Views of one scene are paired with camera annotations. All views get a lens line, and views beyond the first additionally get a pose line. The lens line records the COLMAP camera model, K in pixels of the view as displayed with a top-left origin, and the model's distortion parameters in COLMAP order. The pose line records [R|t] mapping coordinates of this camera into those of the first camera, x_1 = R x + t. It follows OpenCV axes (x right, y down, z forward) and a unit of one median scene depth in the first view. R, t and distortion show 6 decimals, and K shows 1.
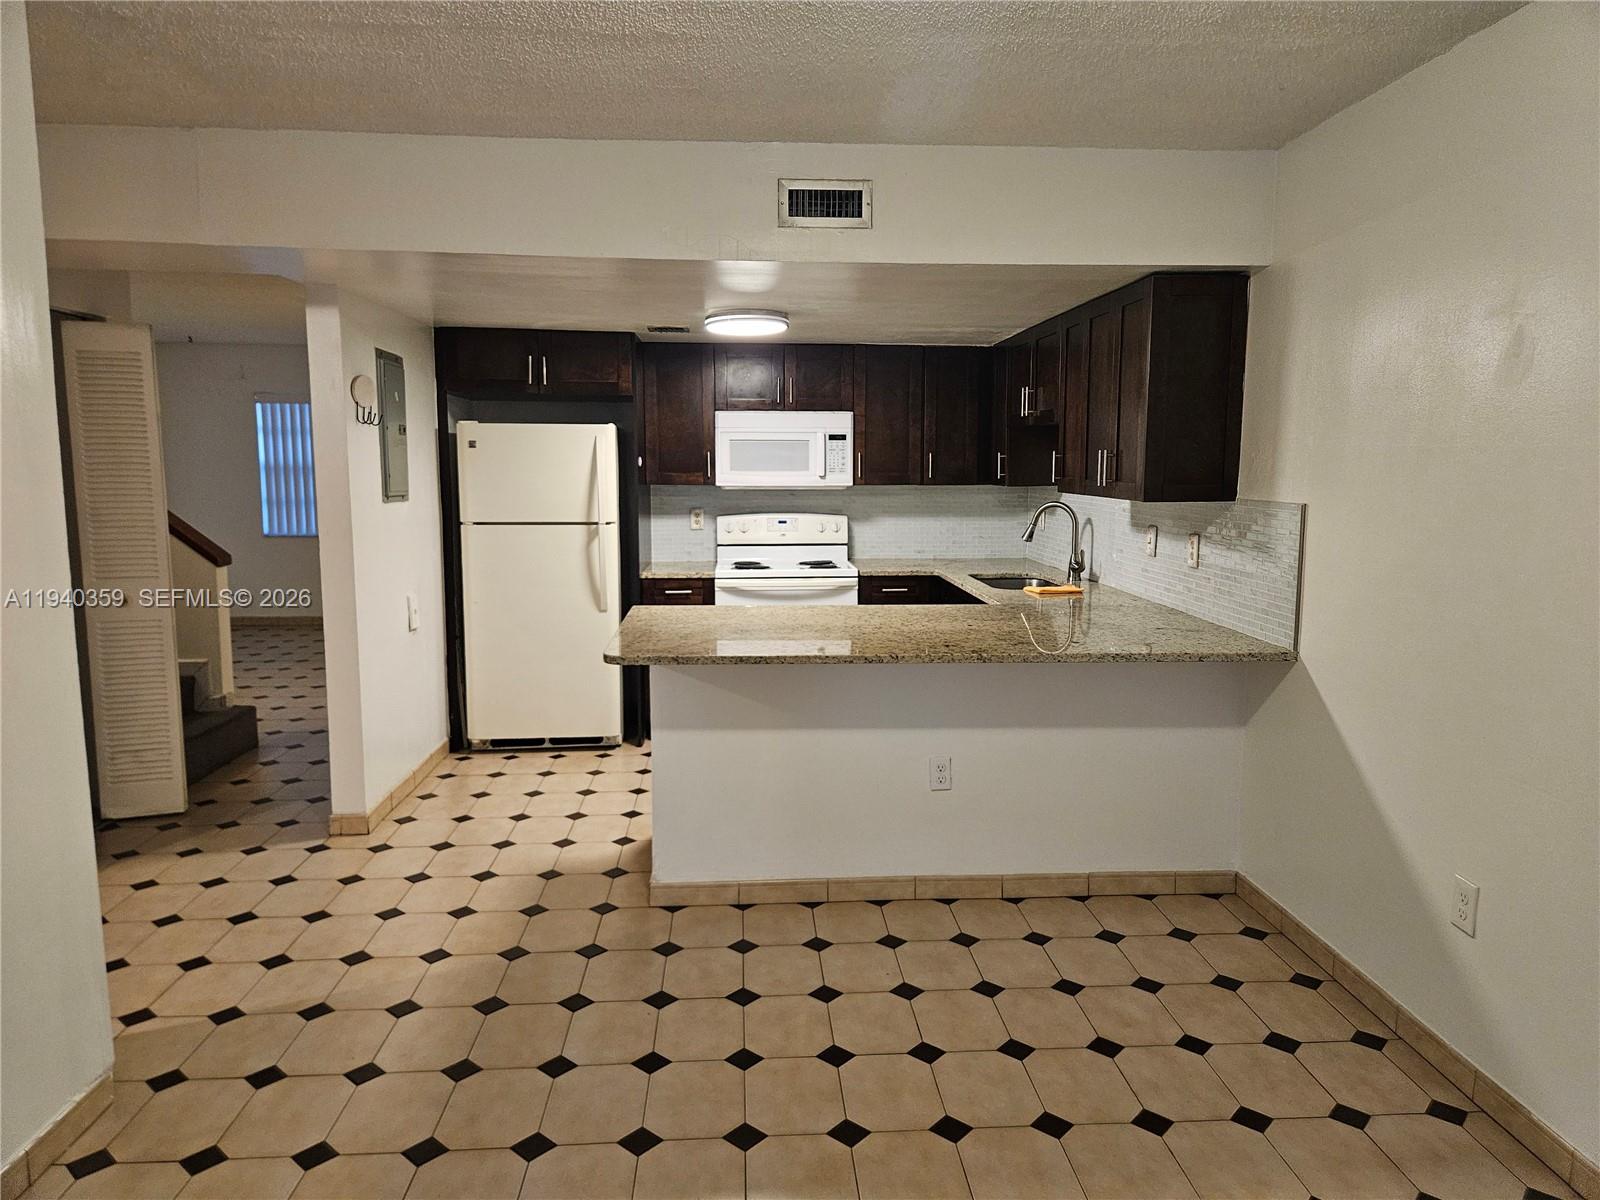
lens RADIAL K [[1076.0, 0, 800.0], [0, 1076.0, 601.6], [0, 0, 1]] dist [0.036791, -0.047666]
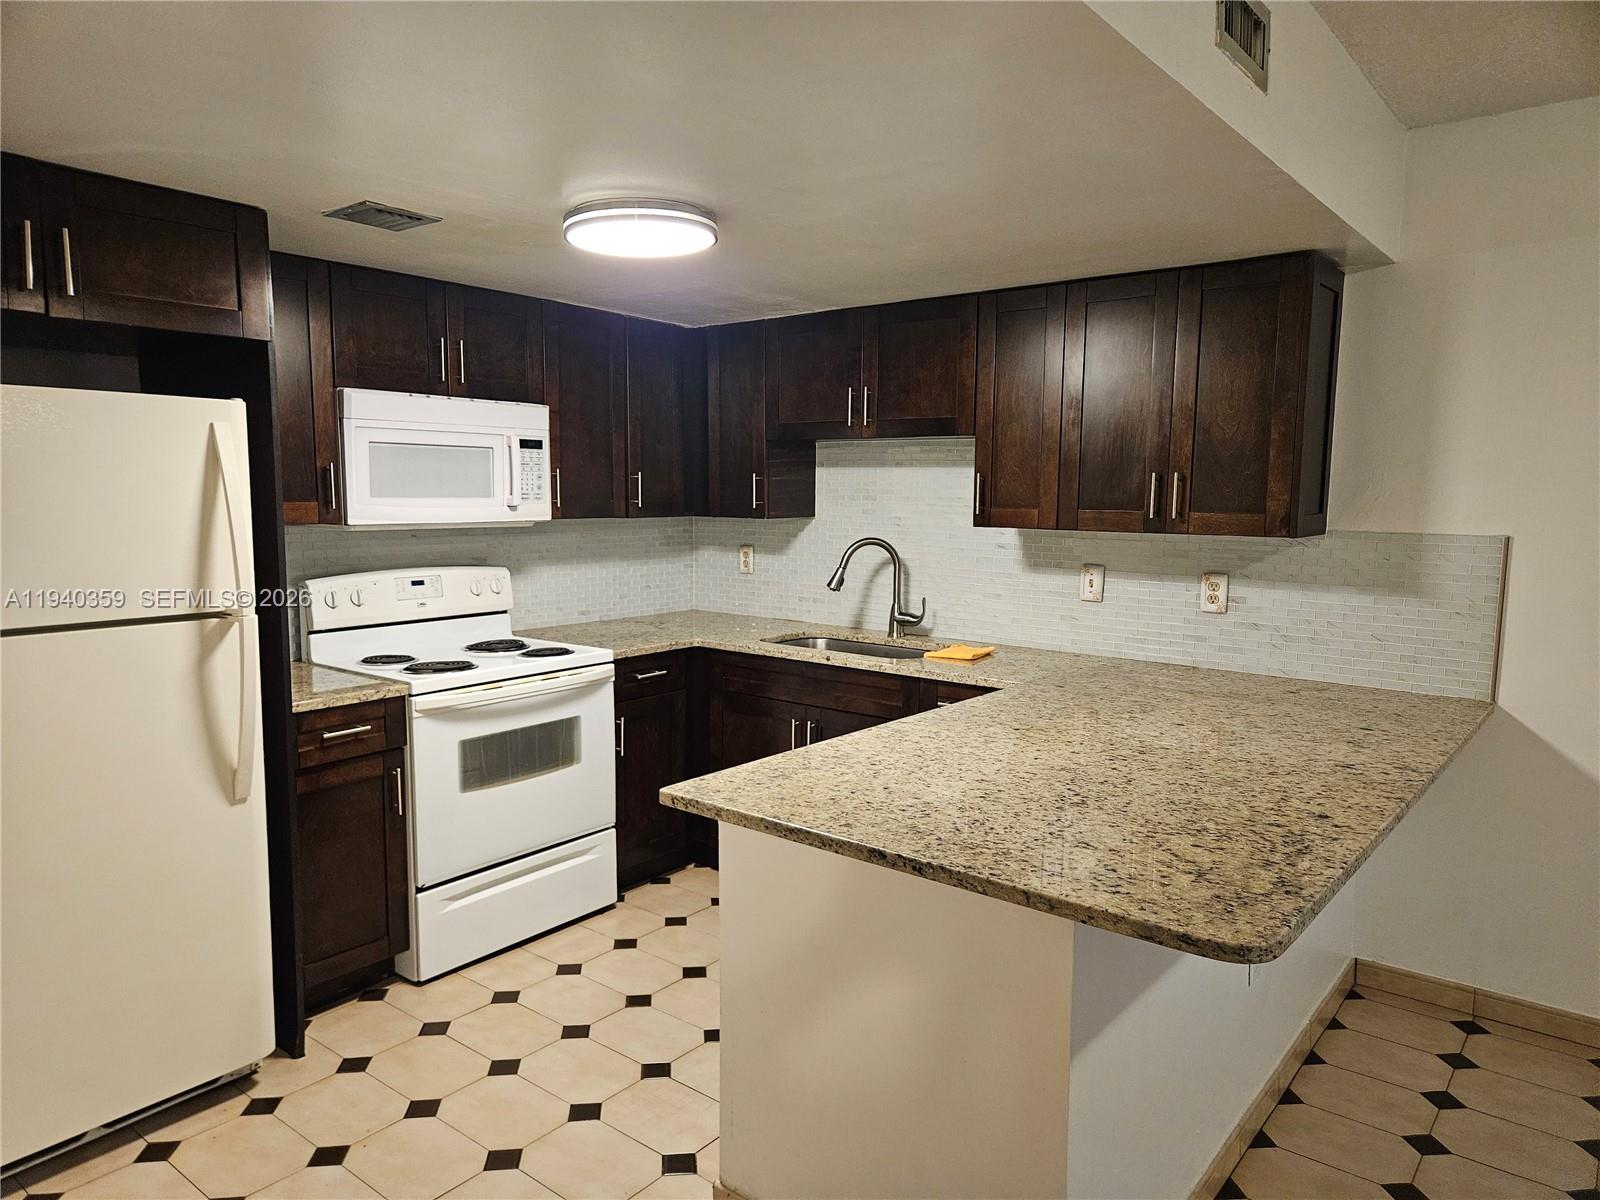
lens RADIAL K [[1076.0, 0, 800.1], [0, 1076.0, 597.0], [0, 0, 1]] dist [0.036791, -0.047666]
pose [[0.671730, -0.072085, 0.737280, -0.331166], [0.088695, 0.995921, 0.016563, -0.060286], [-0.735467, 0.054267, 0.675384, 0.464287]]
